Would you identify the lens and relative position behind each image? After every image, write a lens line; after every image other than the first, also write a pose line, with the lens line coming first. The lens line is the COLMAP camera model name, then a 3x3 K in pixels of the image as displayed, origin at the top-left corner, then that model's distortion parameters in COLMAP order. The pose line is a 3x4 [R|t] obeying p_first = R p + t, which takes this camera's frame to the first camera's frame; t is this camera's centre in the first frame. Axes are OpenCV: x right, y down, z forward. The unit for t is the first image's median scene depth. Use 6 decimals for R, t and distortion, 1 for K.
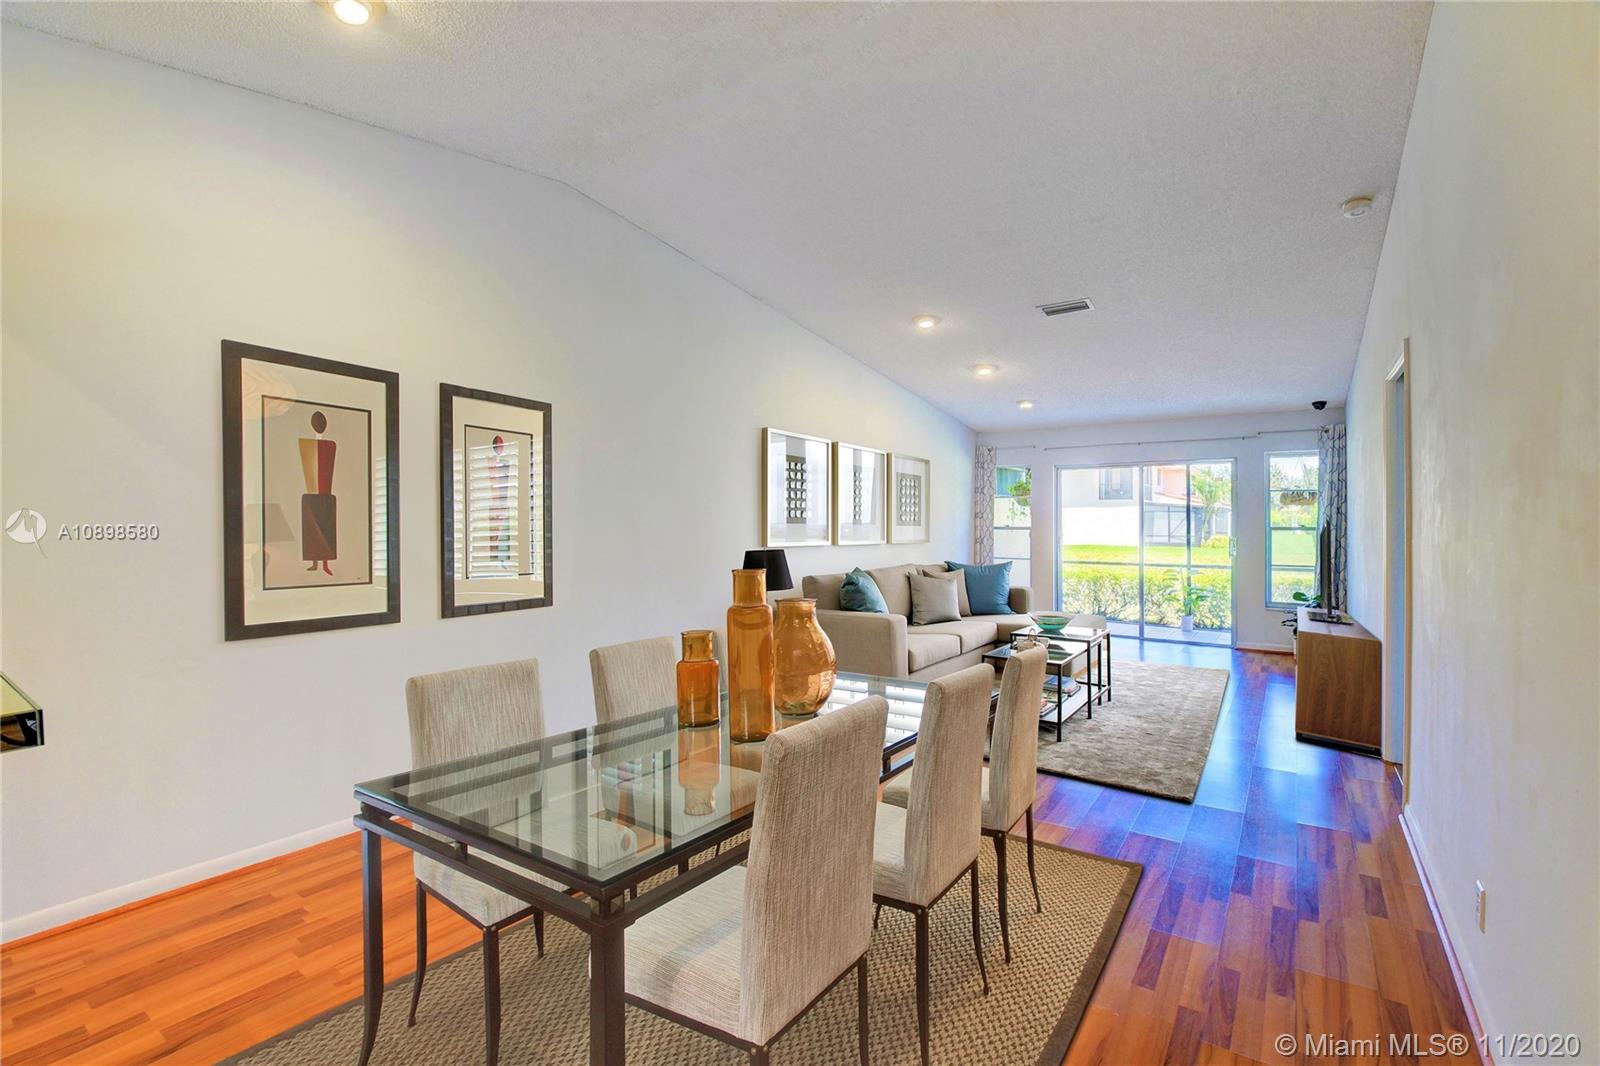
lens RADIAL K [[706.7, 0, 791.0], [0, 706.7, 525.1], [0, 0, 1]] dist [-0.018835, -0.011258]
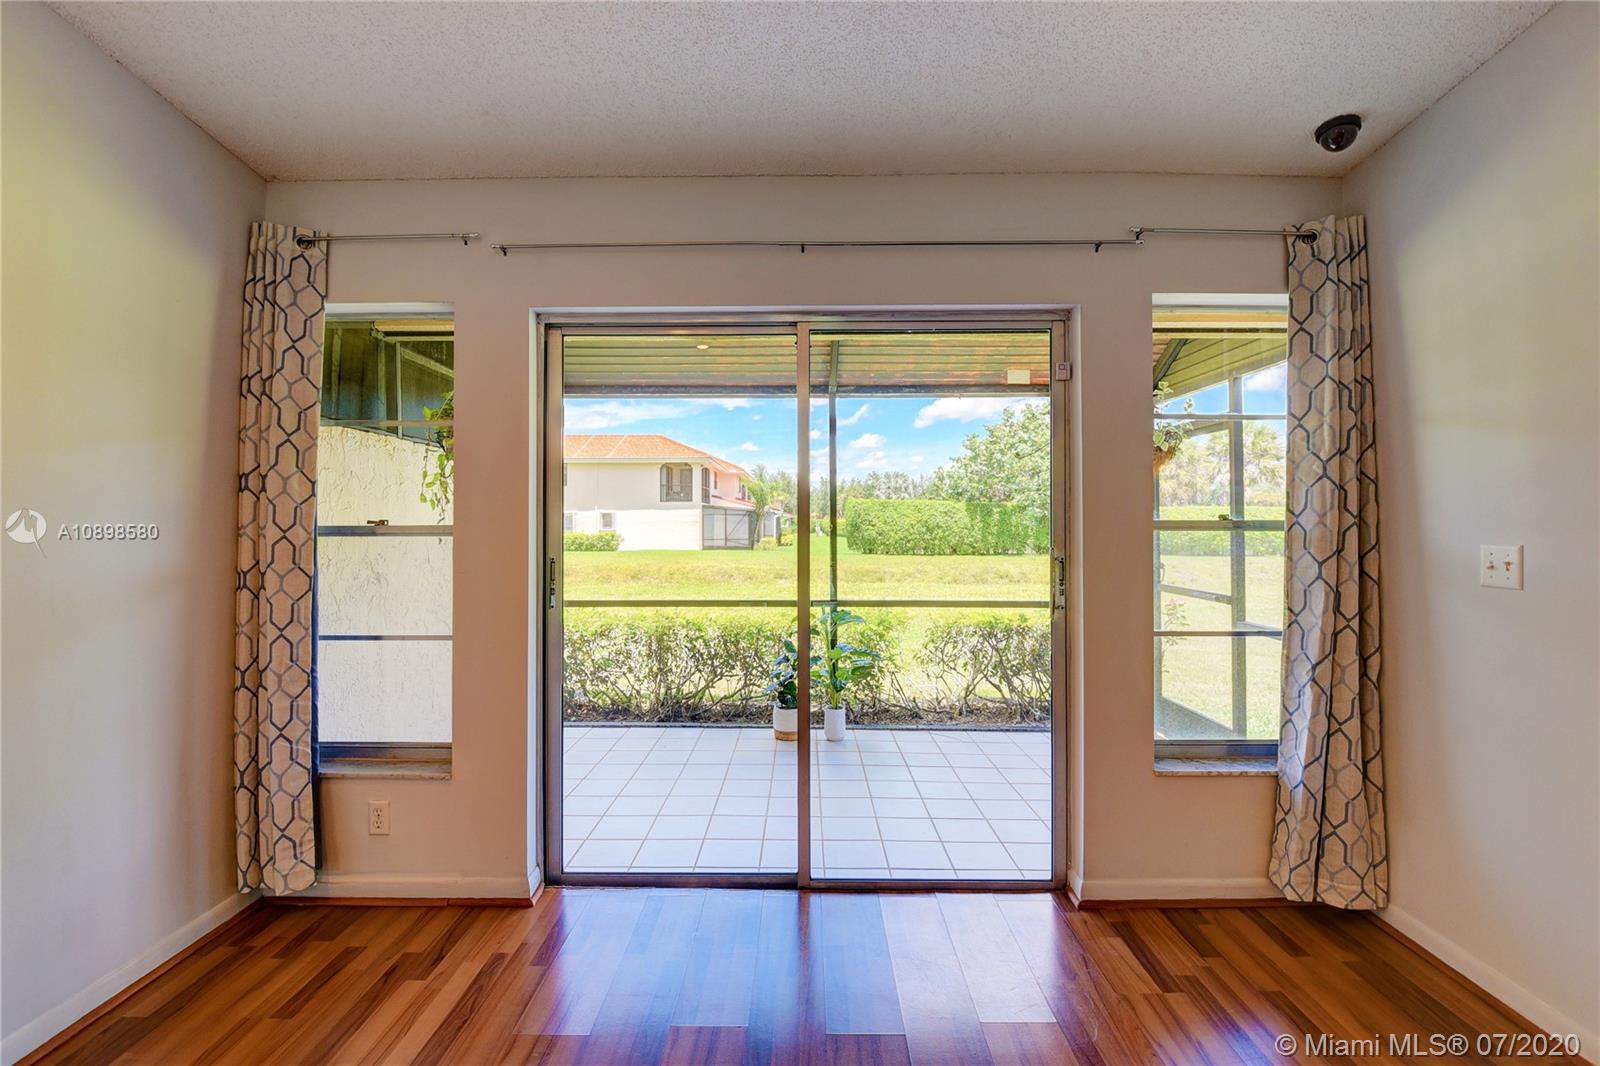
lens RADIAL K [[706.7, 0, 803.9], [0, 706.7, 529.4], [0, 0, 1]] dist [-0.018835, -0.011258]
pose [[0.820194, -0.002649, 0.572080, 0.288131], [0.002881, 0.999996, 0.000501, 0.004555], [-0.572079, 0.001237, 0.820198, 0.664336]]
